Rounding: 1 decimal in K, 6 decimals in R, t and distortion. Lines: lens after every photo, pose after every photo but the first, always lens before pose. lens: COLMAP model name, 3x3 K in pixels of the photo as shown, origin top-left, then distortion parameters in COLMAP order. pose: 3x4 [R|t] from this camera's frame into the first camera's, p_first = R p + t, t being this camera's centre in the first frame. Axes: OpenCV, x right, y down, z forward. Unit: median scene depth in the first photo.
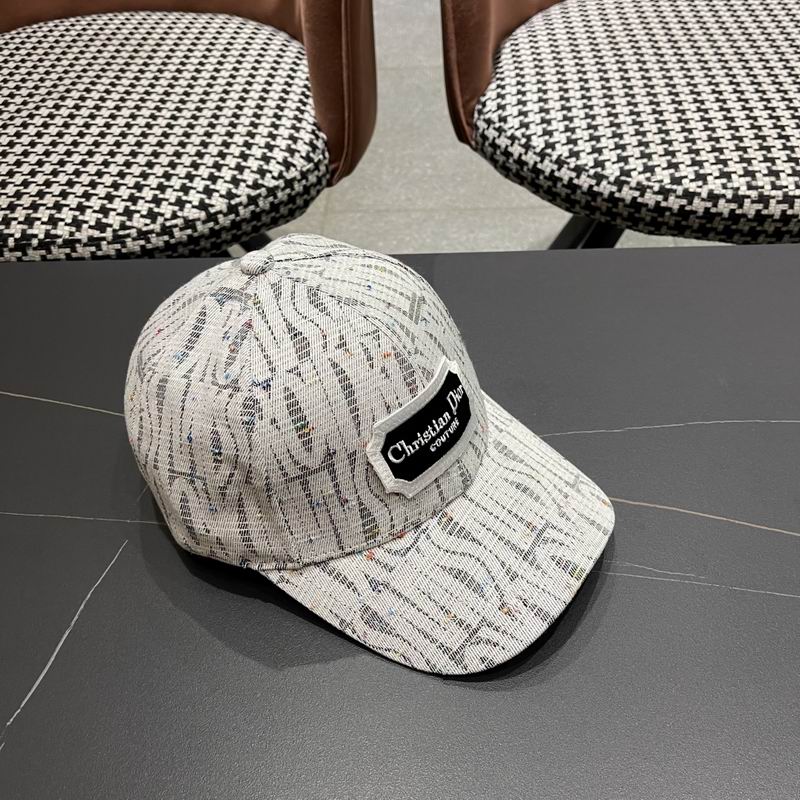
lens RADIAL K [[837.8, 0, 405.3], [0, 837.8, 396.4], [0, 0, 1]] dist [0.021635, 0.000000]
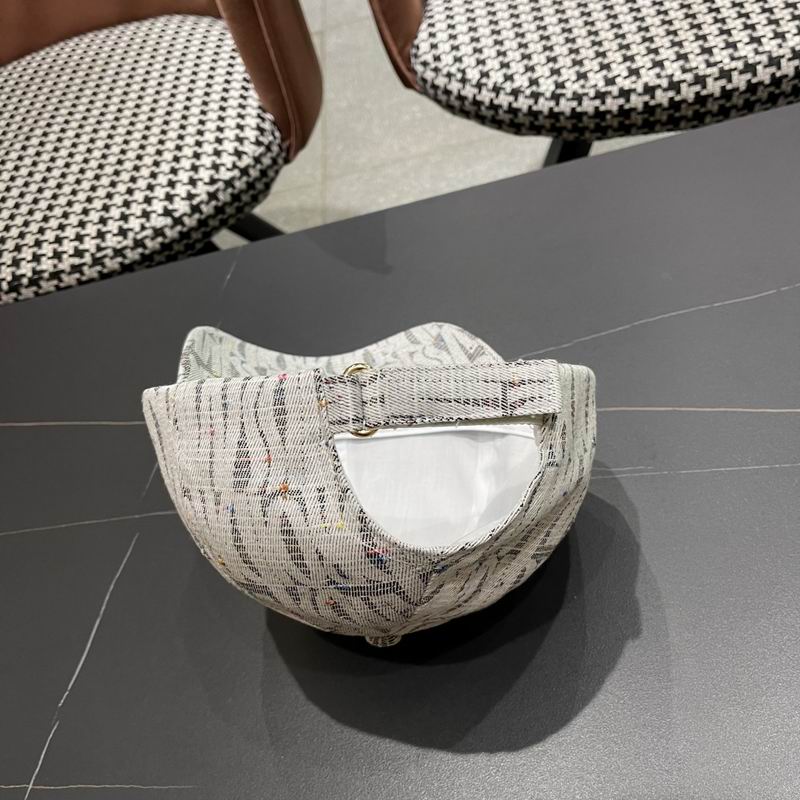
lens RADIAL K [[837.8, 0, 406.0], [0, 837.8, 409.5], [0, 0, 1]] dist [0.021635, 0.000000]
pose [[0.974662, -0.198204, -0.103680, 0.106138], [0.205652, 0.976343, 0.066794, 0.005494], [0.087989, -0.086424, 0.992365, -0.039585]]
